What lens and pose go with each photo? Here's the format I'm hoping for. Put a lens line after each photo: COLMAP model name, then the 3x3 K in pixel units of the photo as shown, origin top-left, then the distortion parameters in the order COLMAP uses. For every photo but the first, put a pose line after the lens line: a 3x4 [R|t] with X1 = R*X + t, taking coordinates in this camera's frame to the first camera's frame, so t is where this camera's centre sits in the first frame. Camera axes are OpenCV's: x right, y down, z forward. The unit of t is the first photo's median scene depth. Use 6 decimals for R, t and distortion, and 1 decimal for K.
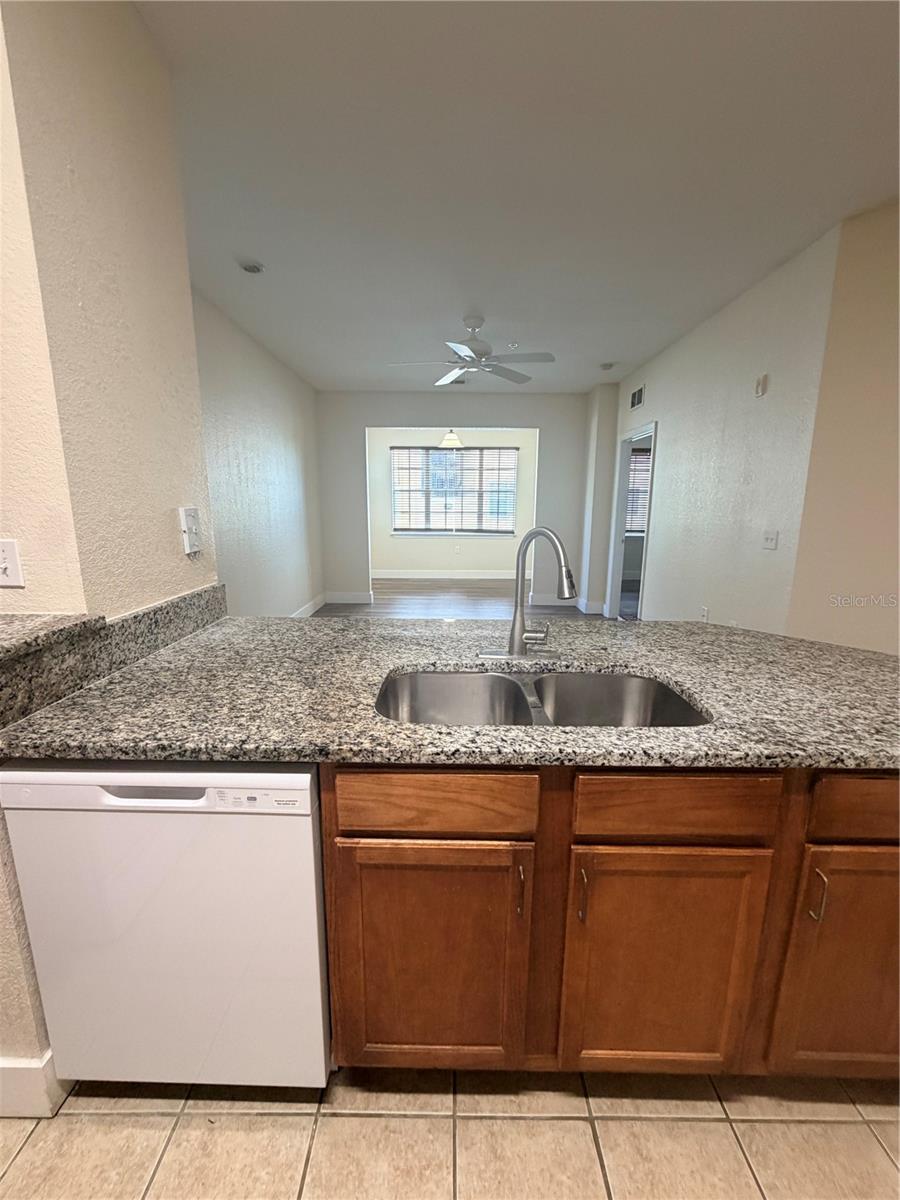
lens RADIAL K [[475.2, 0, 449.2], [0, 475.2, 598.9], [0, 0, 1]] dist [0.000467, 0.000197]
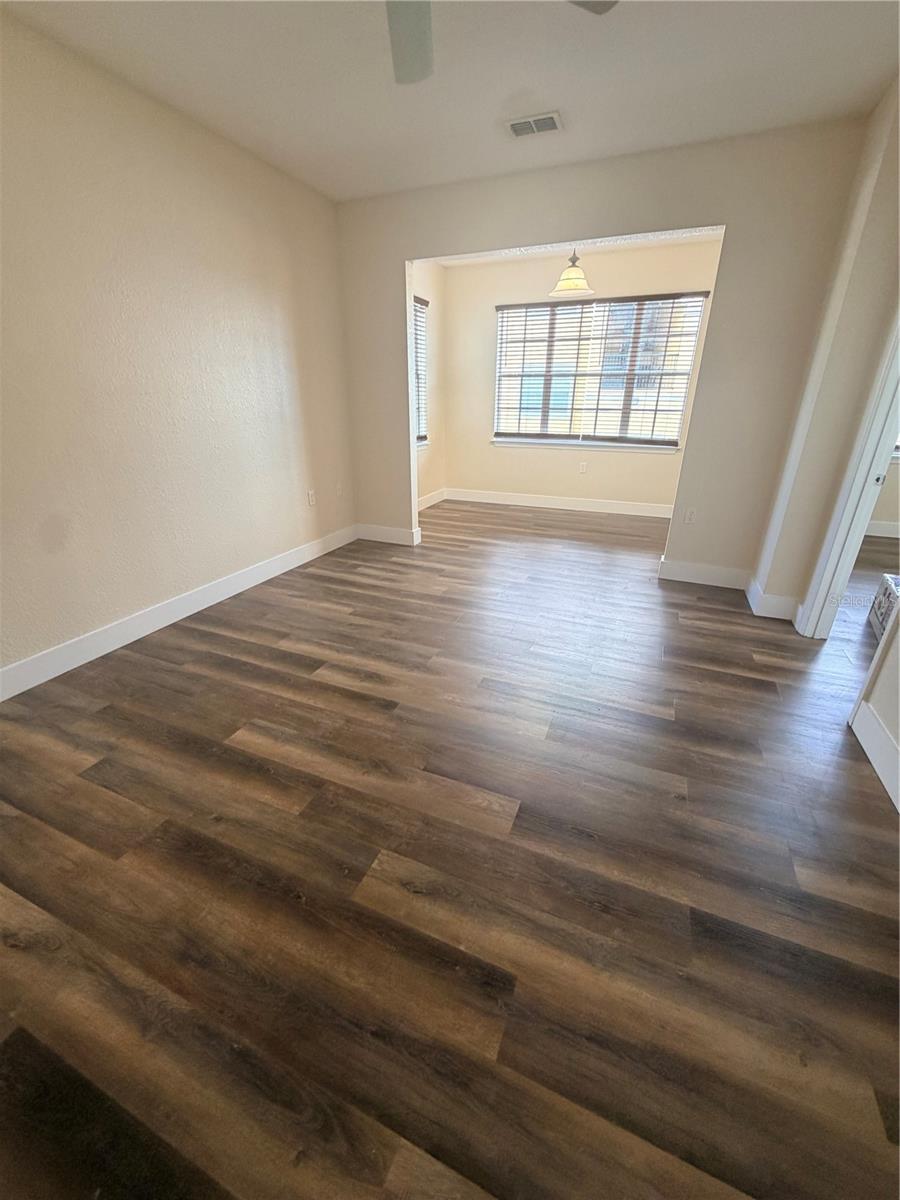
lens RADIAL K [[475.2, 0, 451.0], [0, 475.2, 596.9], [0, 0, 1]] dist [0.000467, 0.000197]
pose [[0.920684, 0.149644, -0.360483, 0.872619], [-0.076228, 0.974737, 0.209944, -0.388864], [0.382793, -0.165814, 0.908832, 2.110015]]
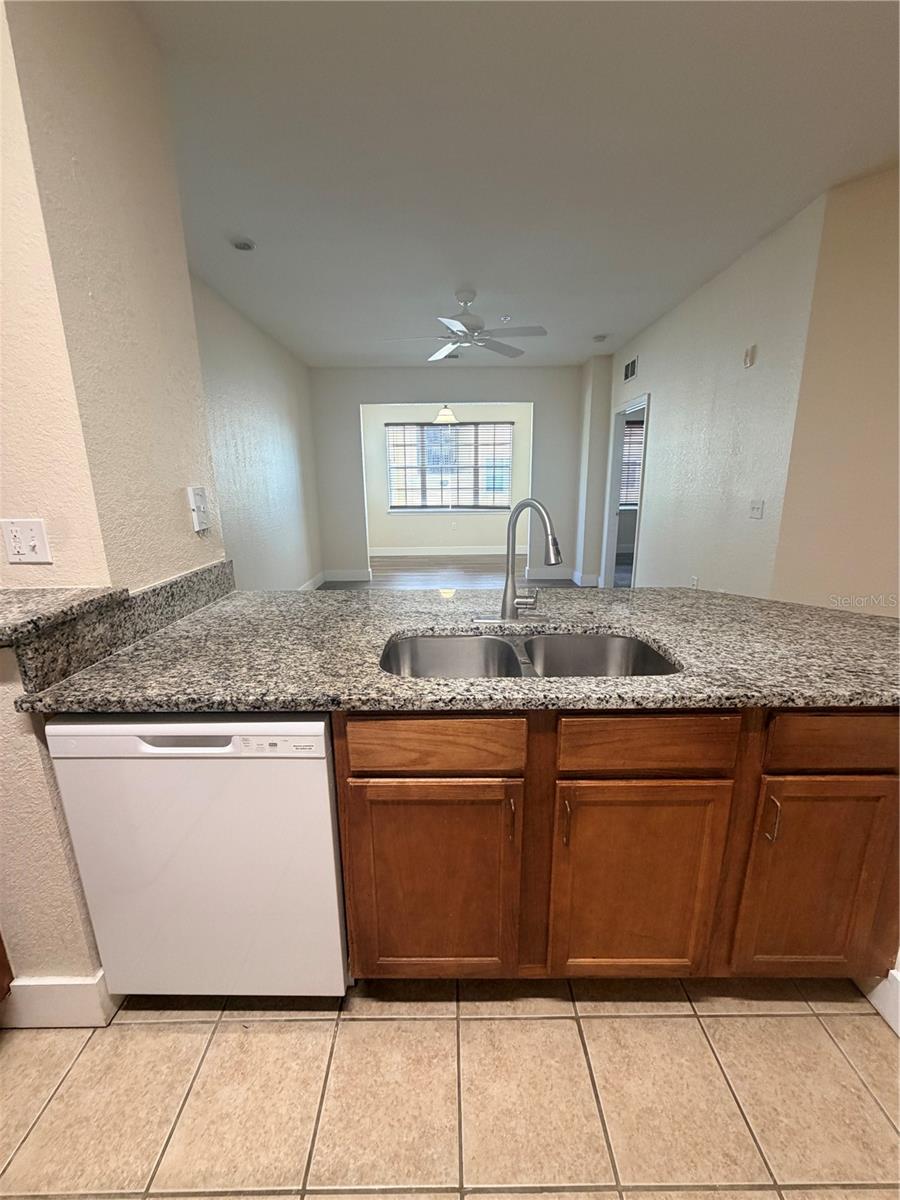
lens RADIAL K [[475.2, 0, 449.4], [0, 475.2, 598.9], [0, 0, 1]] dist [0.000467, 0.000197]
pose [[0.999811, -0.019075, 0.003679, 0.005732], [0.018883, 0.998734, 0.046628, 0.024638], [-0.004564, -0.046549, 0.998906, -0.096210]]
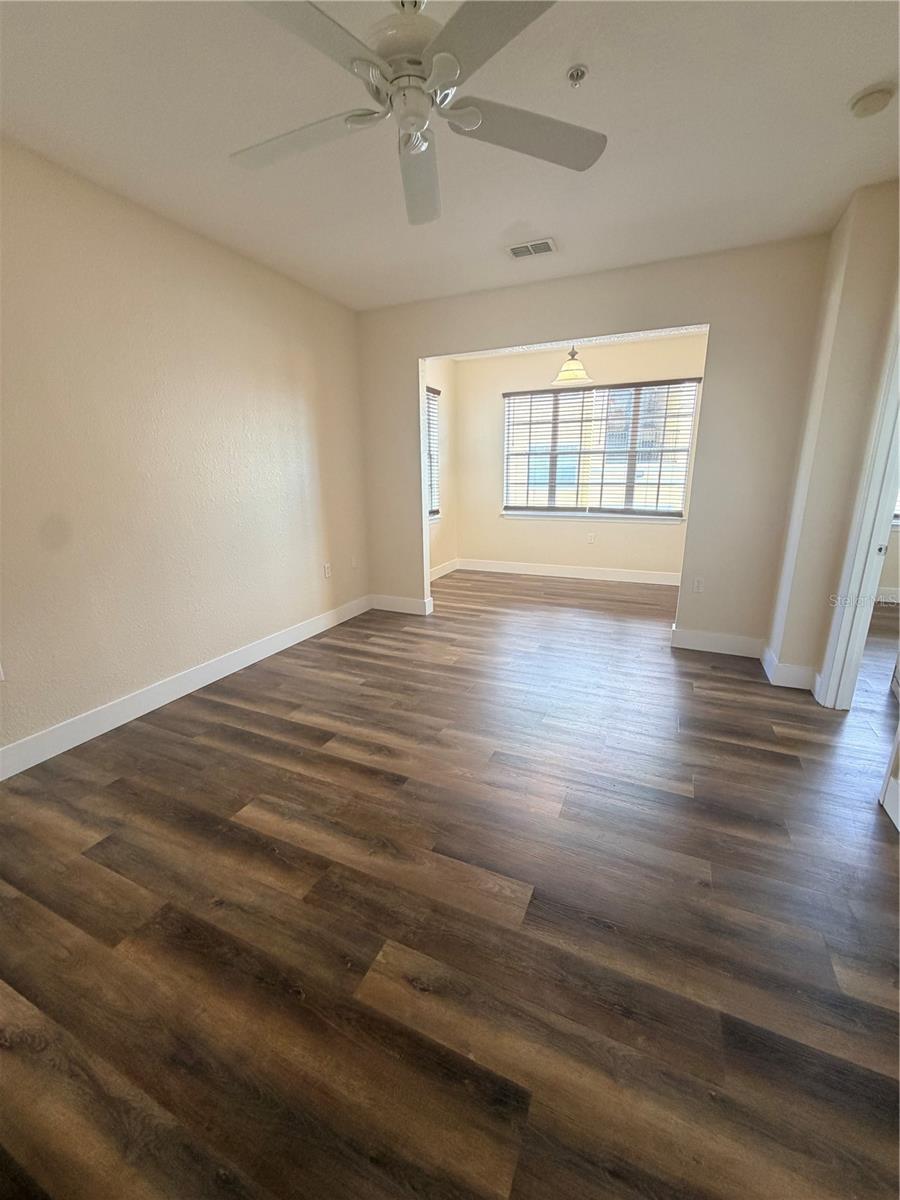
lens RADIAL K [[475.2, 0, 450.1], [0, 475.2, 597.0], [0, 0, 1]] dist [0.000467, 0.000197]
pose [[0.909675, 0.089764, -0.405504, 0.900664], [-0.065656, 0.995168, 0.073008, -0.412325], [0.410098, -0.039790, 0.911173, 2.084425]]
